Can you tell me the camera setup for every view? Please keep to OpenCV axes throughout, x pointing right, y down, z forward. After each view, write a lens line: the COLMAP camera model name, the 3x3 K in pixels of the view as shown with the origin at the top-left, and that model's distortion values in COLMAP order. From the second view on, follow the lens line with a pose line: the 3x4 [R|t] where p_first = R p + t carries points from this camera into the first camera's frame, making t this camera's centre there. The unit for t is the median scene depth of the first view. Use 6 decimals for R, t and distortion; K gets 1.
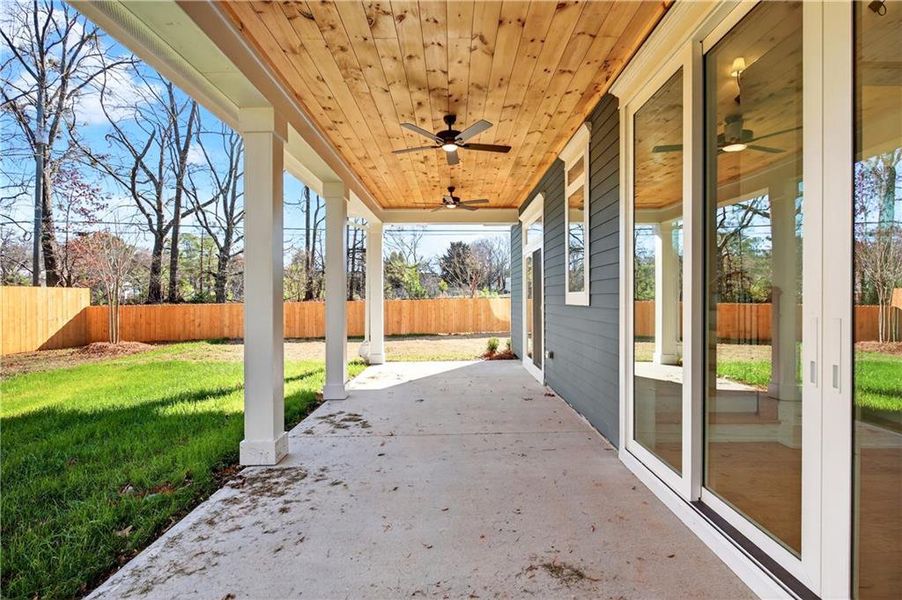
lens RADIAL K [[409.4, 0, 451.2], [0, 409.4, 298.9], [0, 0, 1]] dist [-0.000863, 0.000507]
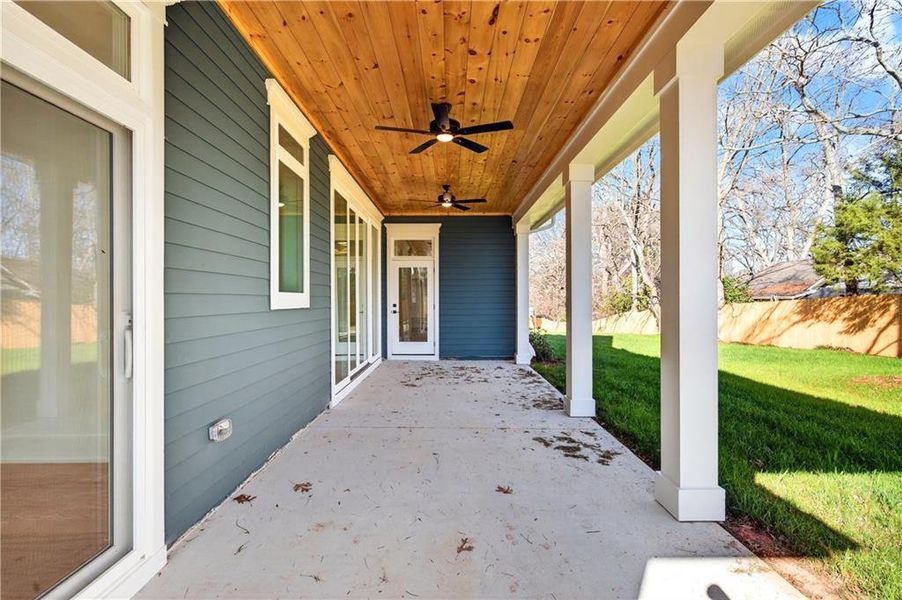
lens RADIAL K [[409.4, 0, 451.0], [0, 409.4, 300.8], [0, 0, 1]] dist [-0.000863, 0.000507]
pose [[-0.999977, 0.001706, -0.006525, -0.007745], [0.001684, 0.999993, 0.003440, 0.000034], [0.006530, 0.003429, -0.999973, 1.959812]]
